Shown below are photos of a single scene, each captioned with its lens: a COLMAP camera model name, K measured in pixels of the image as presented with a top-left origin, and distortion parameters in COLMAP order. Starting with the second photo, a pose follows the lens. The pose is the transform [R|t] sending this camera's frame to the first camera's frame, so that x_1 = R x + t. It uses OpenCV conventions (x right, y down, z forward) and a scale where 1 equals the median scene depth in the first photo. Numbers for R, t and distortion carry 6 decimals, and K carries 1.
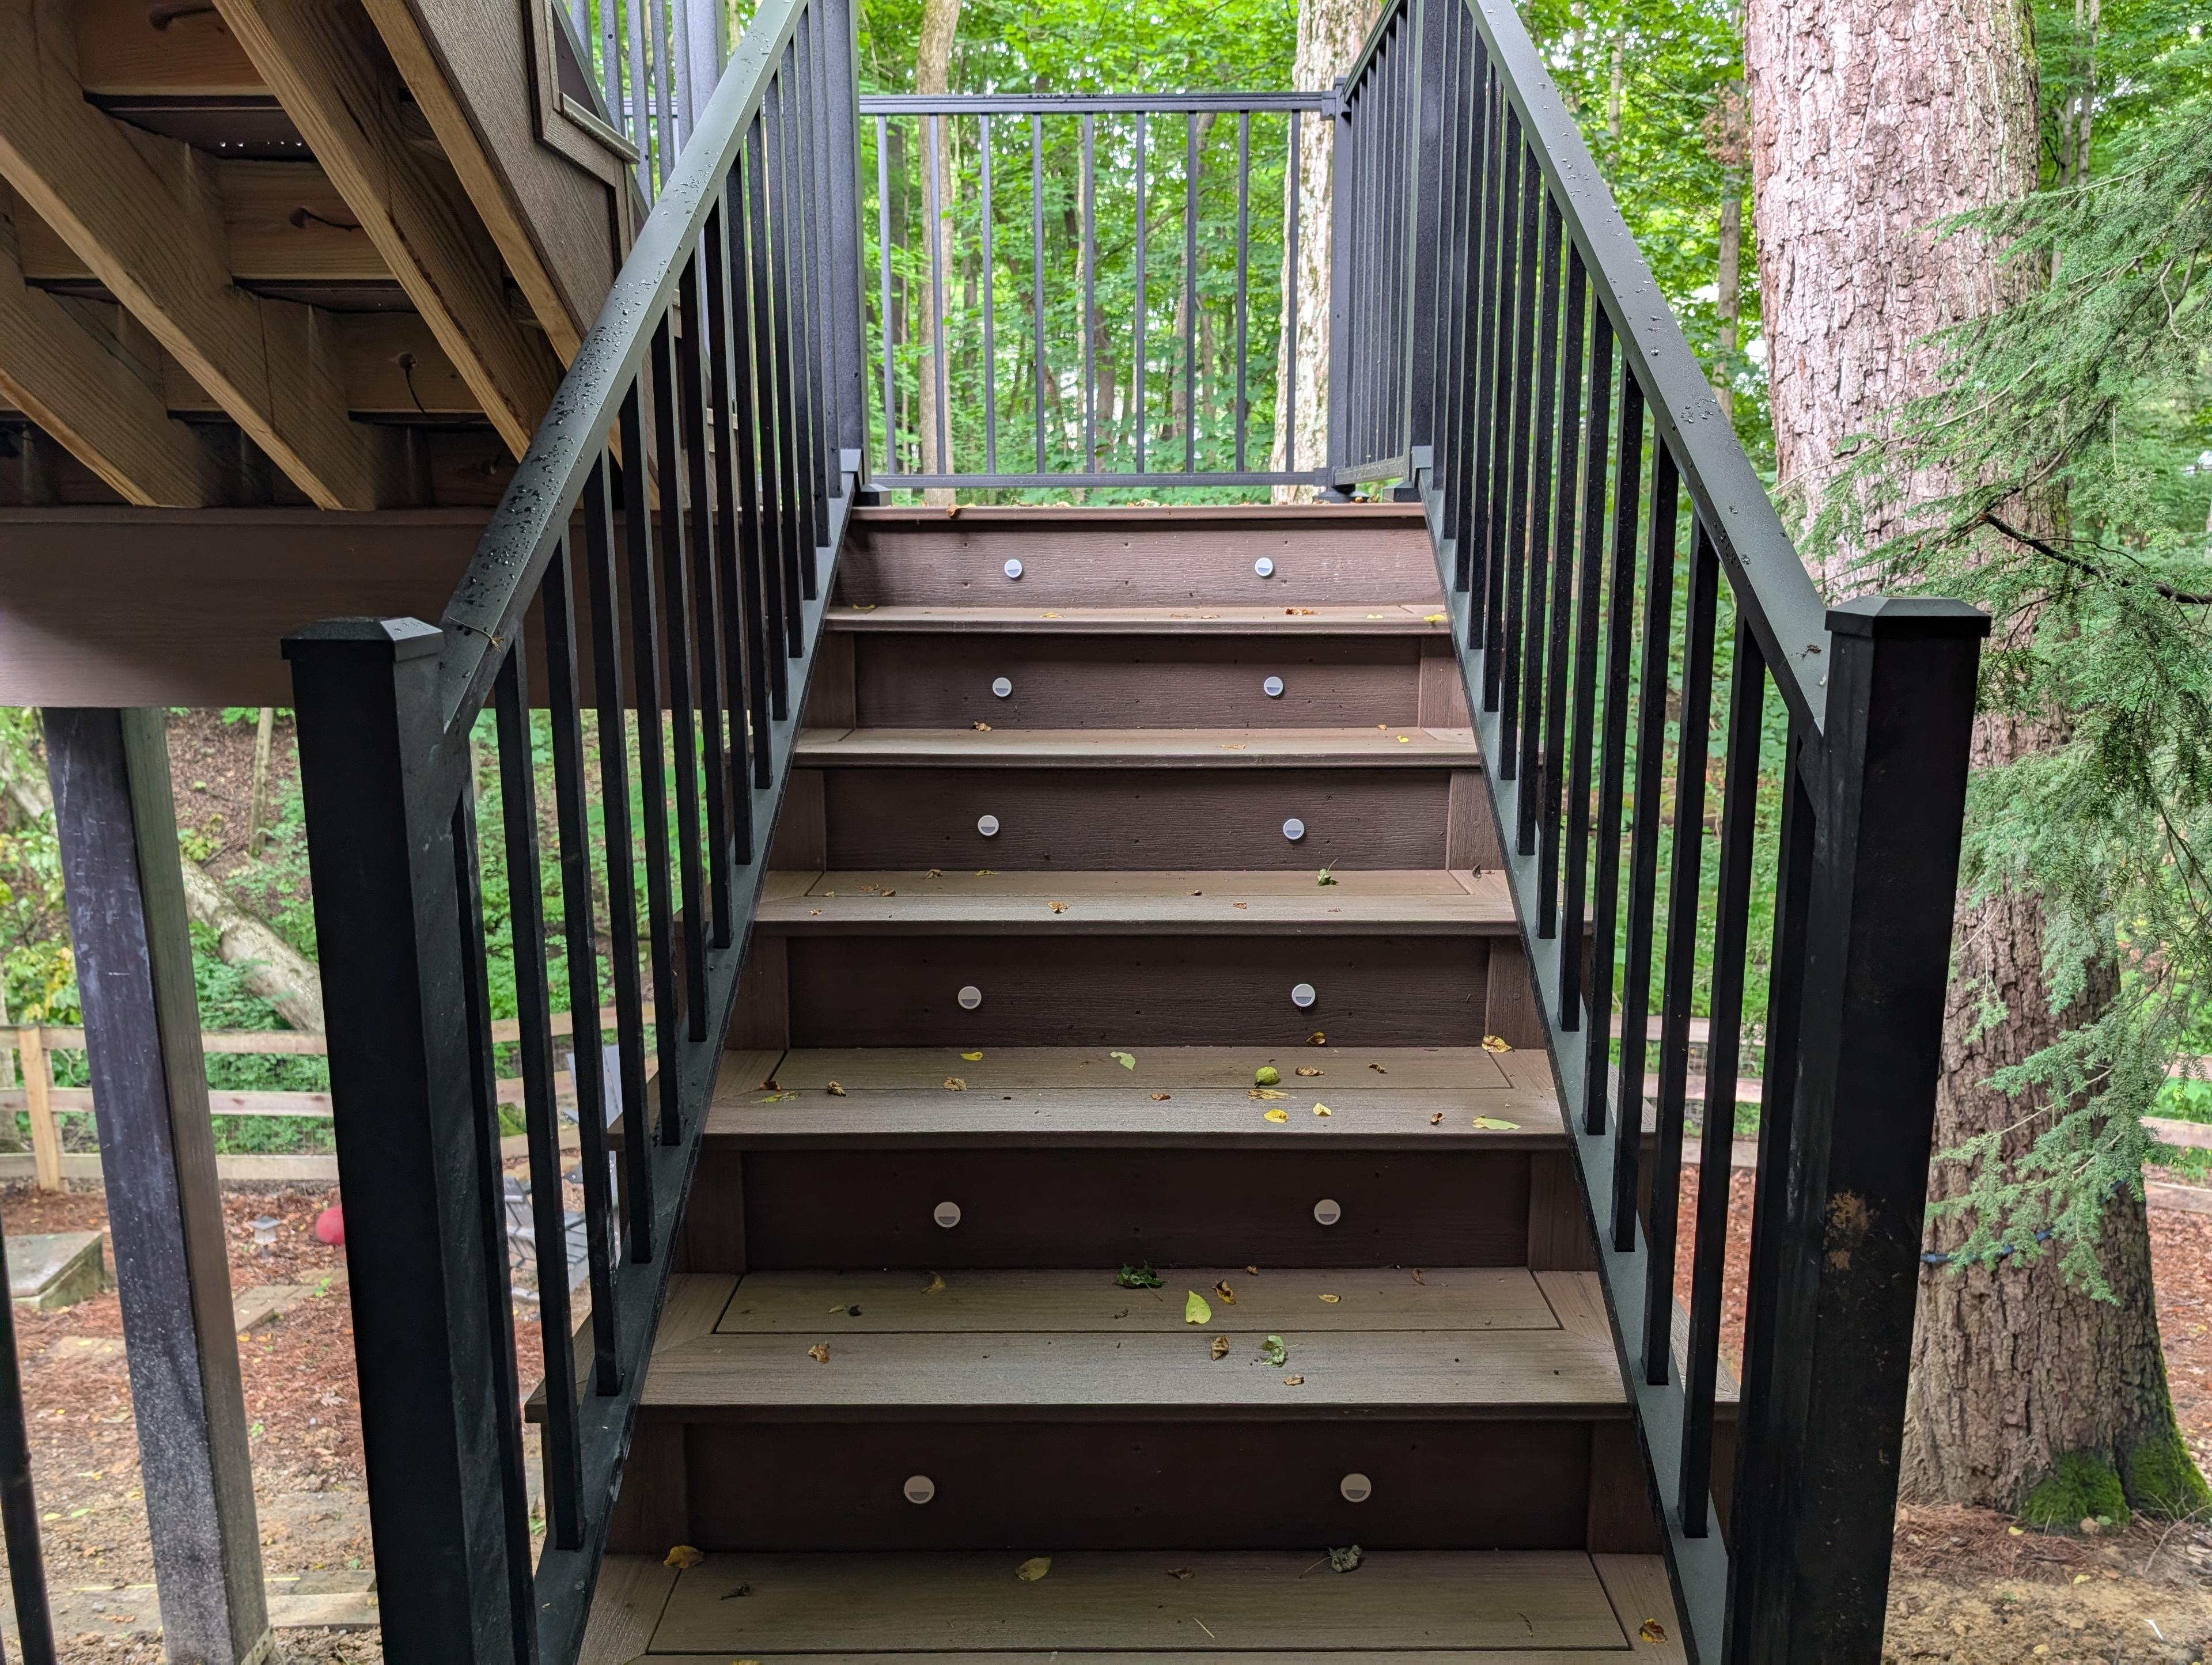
lens RADIAL K [[1587.6, 0, 1128.1], [0, 1587.6, 833.6], [0, 0, 1]] dist [0.020925, -0.017953]
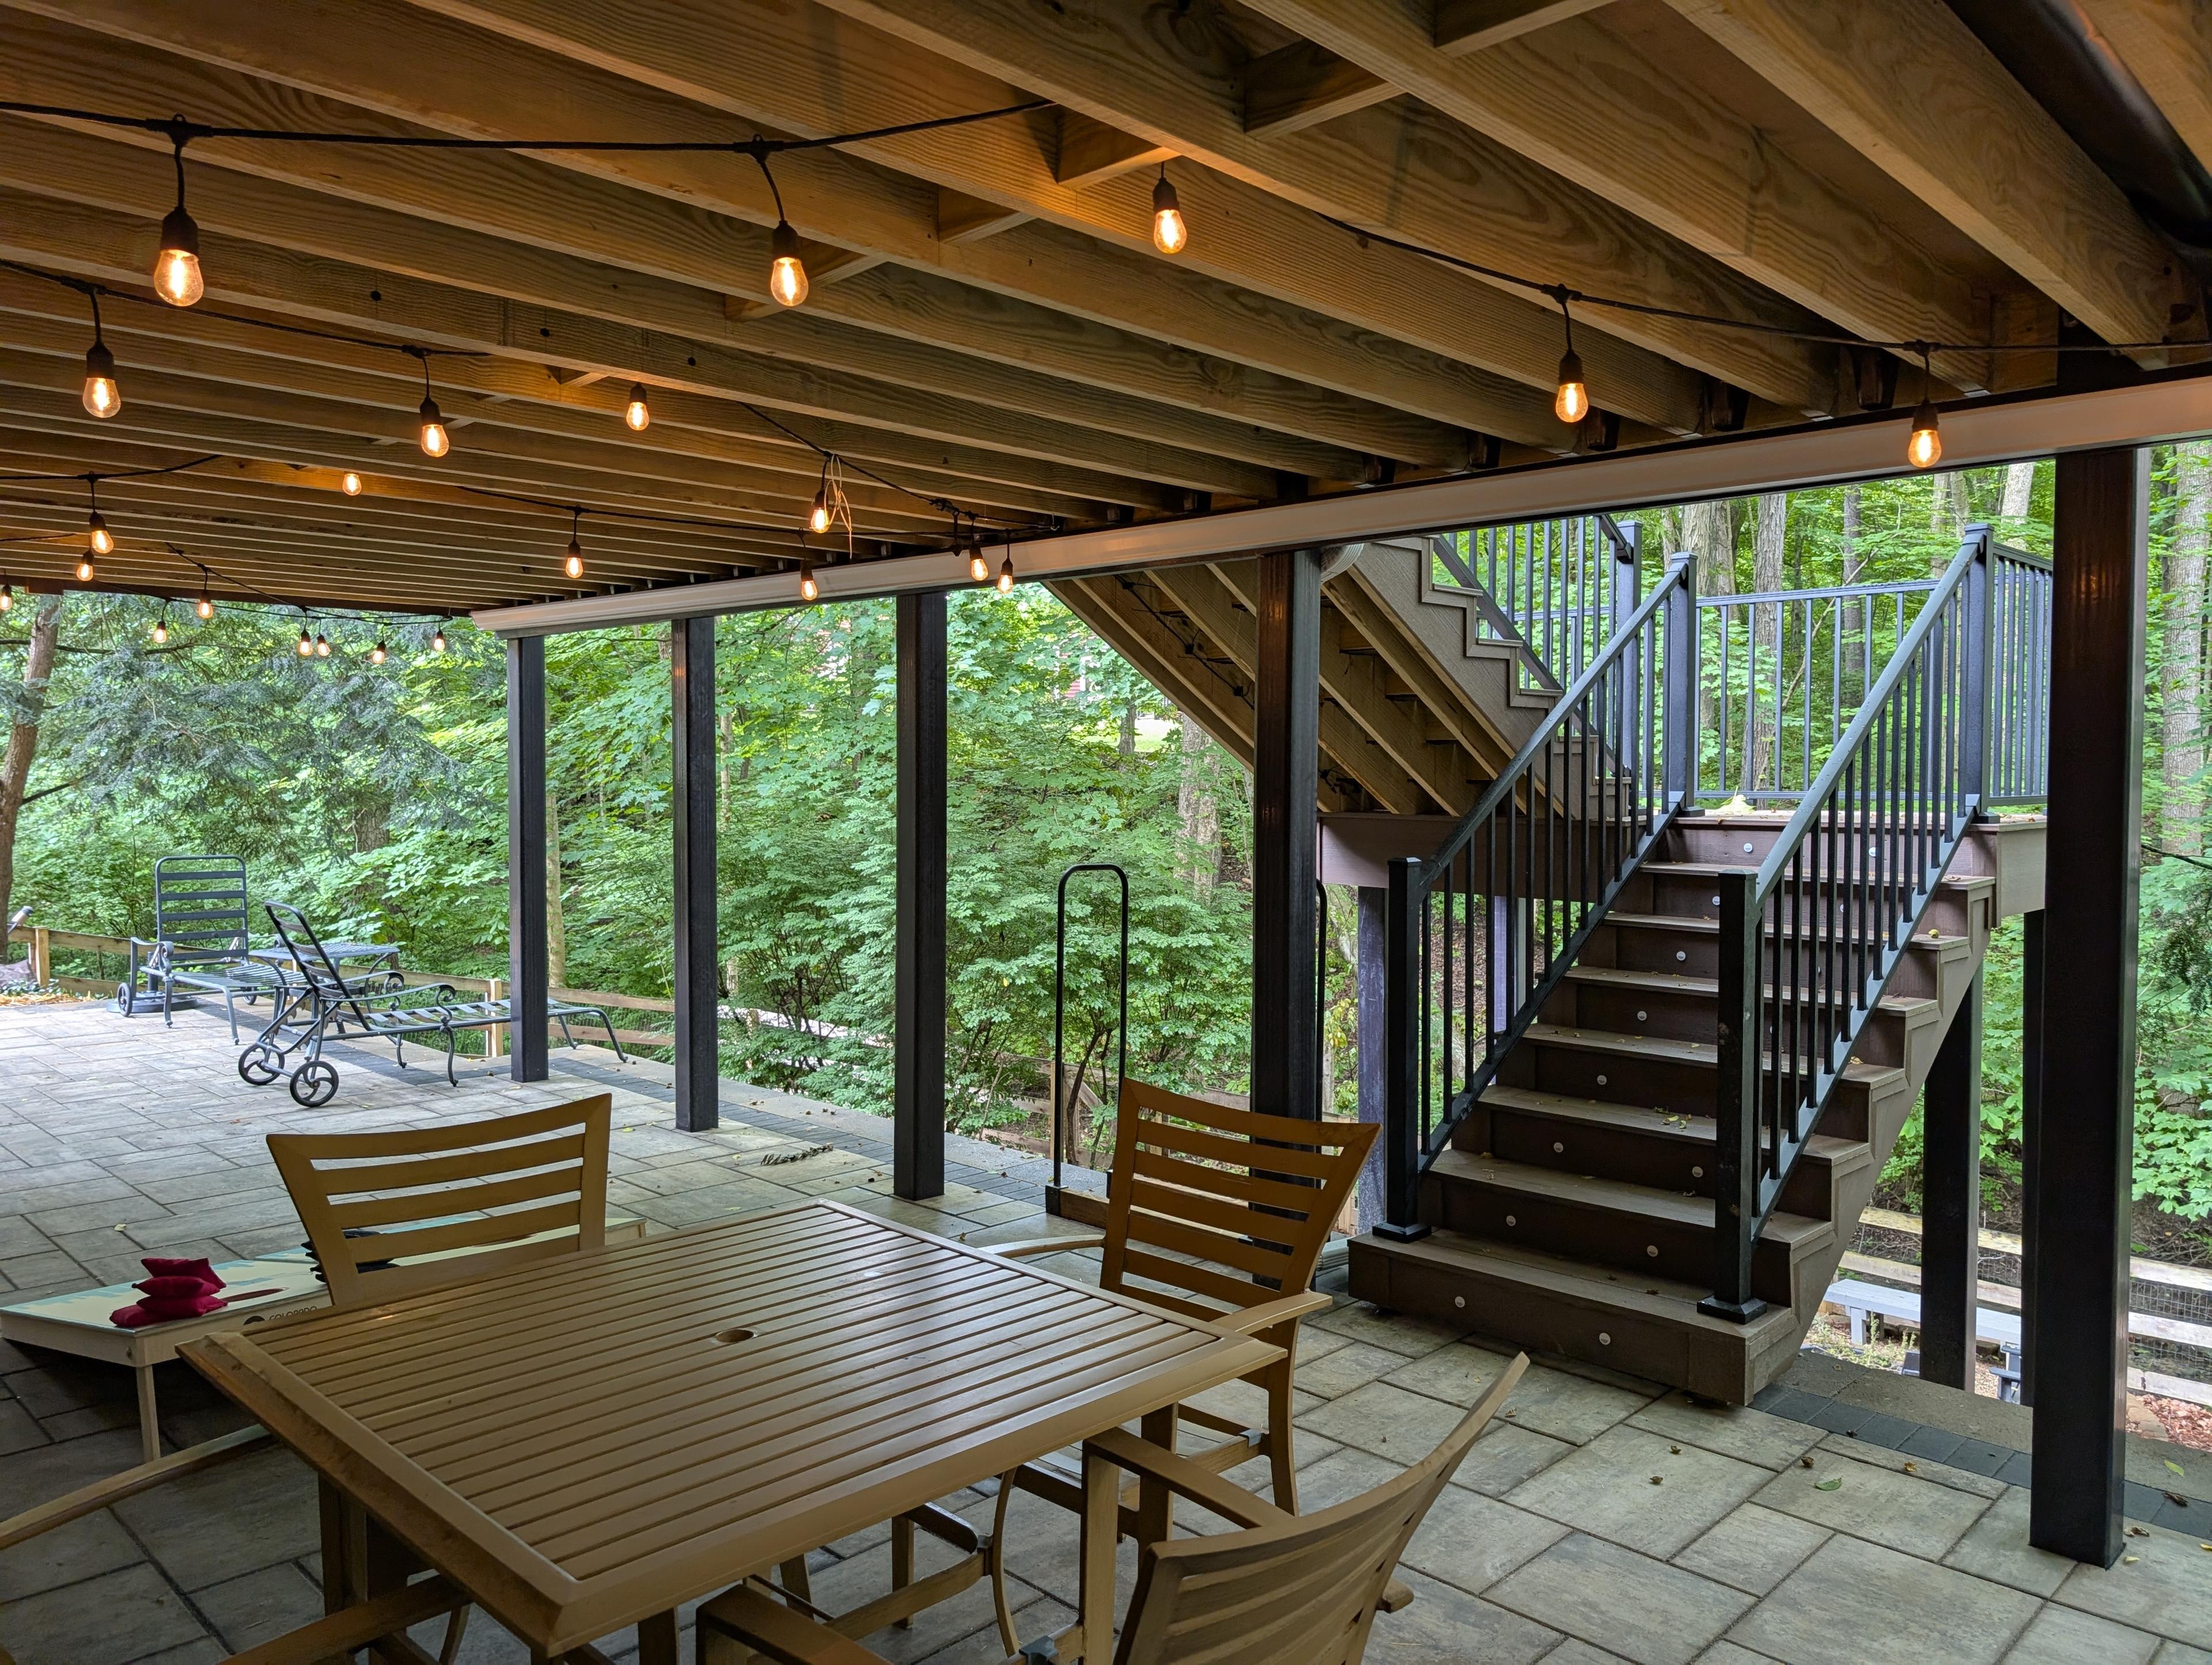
lens RADIAL K [[1587.5, 0, 1113.2], [0, 1587.5, 834.2], [0, 0, 1]] dist [0.020598, -0.019158]
pose [[0.715747, 0.031967, -0.697627, 0.792518], [-0.146773, 0.983526, -0.105517, 0.160131], [0.682762, 0.177917, 0.708648, -1.062612]]
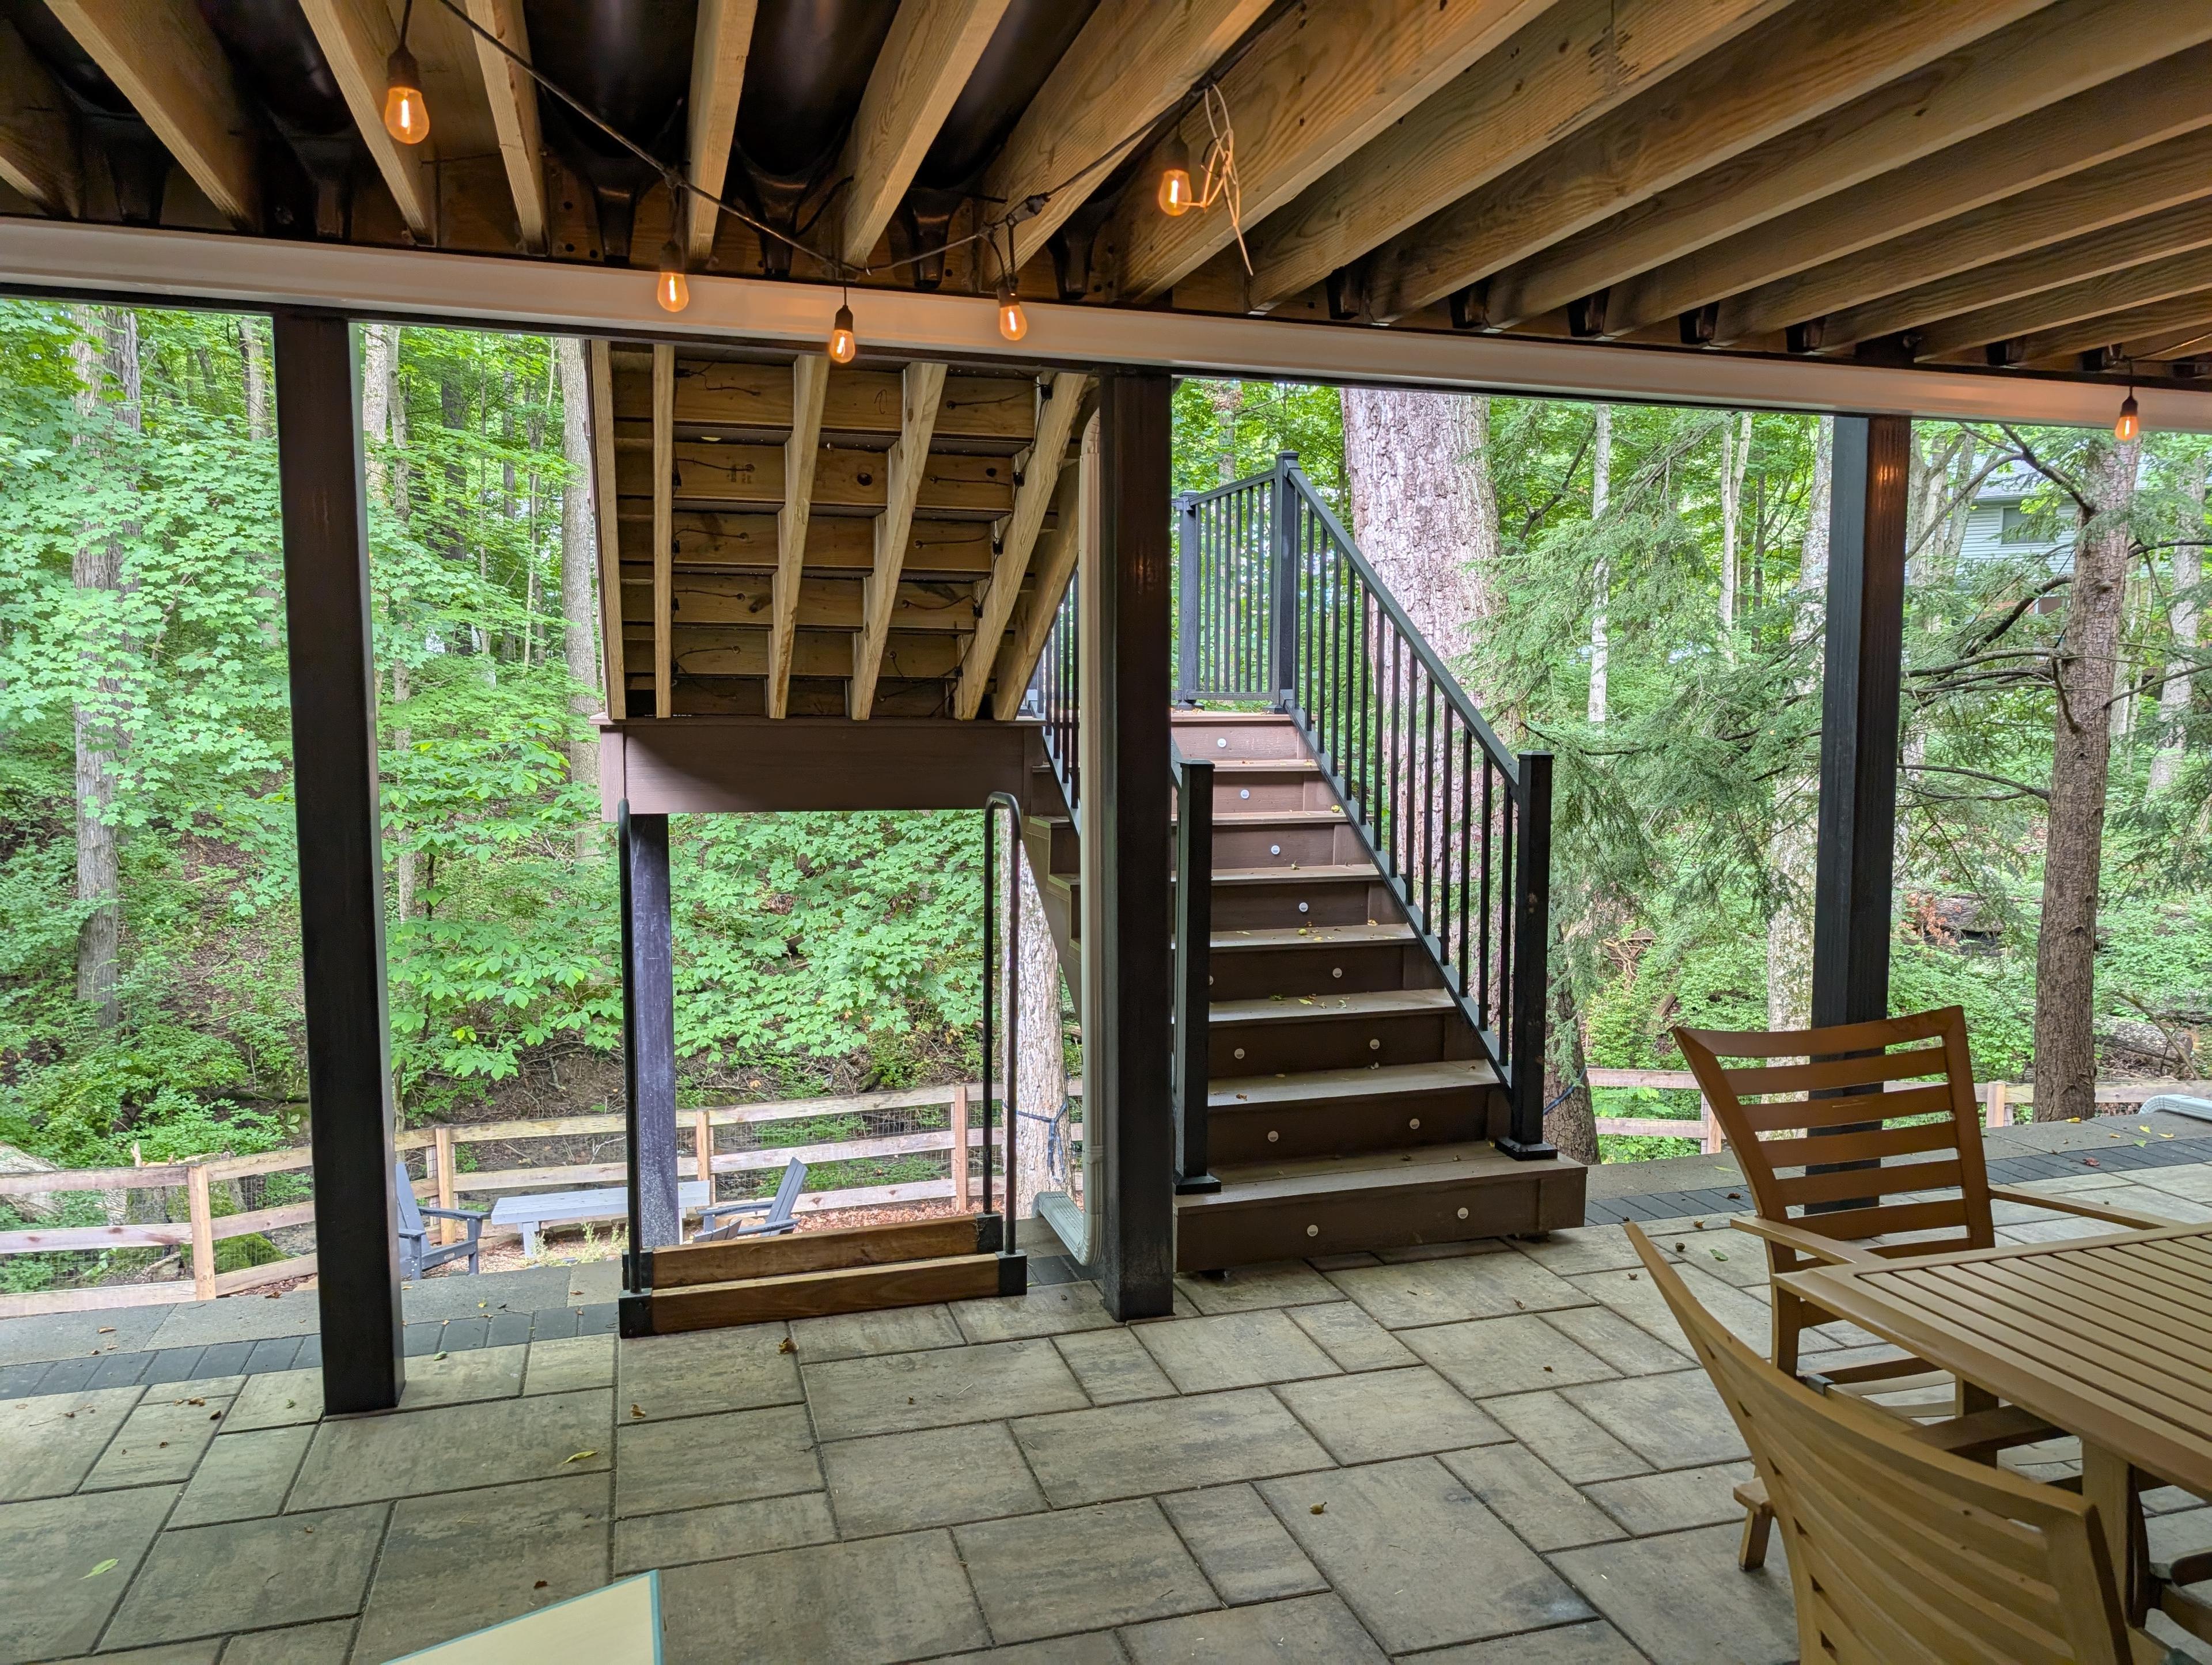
lens RADIAL K [[1587.6, 0, 1128.1], [0, 1587.6, 833.6], [0, 0, 1]] dist [0.020925, -0.017953]
pose [[0.954779, -0.018205, 0.296758, -0.692000], [0.049984, 0.993746, -0.099852, 0.169884], [-0.293084, 0.110169, 0.949718, -1.030483]]
